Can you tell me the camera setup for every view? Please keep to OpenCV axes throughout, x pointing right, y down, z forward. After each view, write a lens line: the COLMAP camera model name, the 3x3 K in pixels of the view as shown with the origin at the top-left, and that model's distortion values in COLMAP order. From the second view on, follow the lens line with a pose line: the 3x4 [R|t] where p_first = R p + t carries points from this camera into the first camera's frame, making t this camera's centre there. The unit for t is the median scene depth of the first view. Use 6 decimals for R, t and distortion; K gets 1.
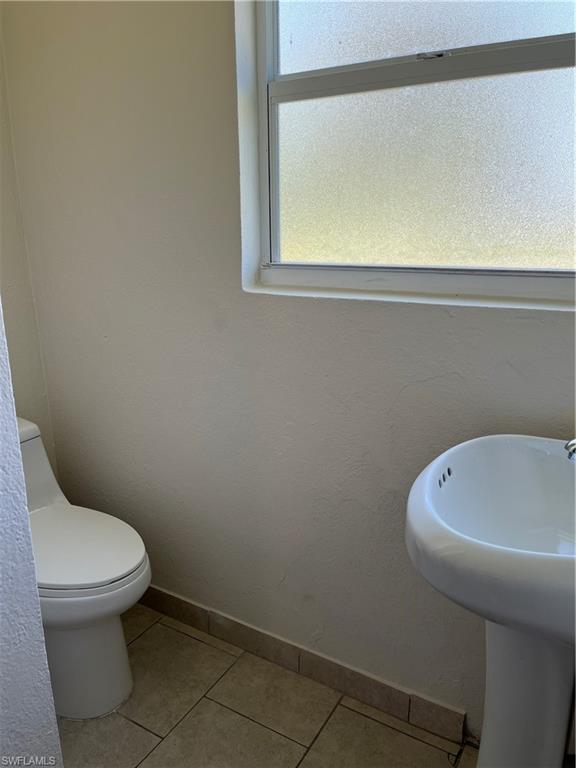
lens RADIAL K [[579.7, 0, 285.0], [0, 579.7, 392.4], [0, 0, 1]] dist [0.068435, -0.099504]
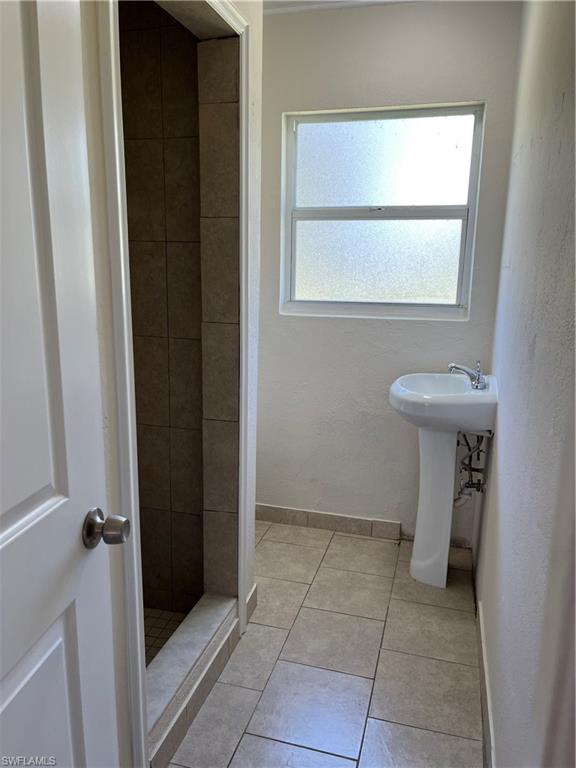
lens RADIAL K [[579.7, 0, 285.0], [0, 579.7, 392.4], [0, 0, 1]] dist [0.068435, -0.099504]
pose [[0.970419, -0.033644, 0.239070, -0.527526], [0.047140, 0.997588, -0.050956, 0.182447], [-0.236779, 0.060719, 0.969664, -0.849815]]
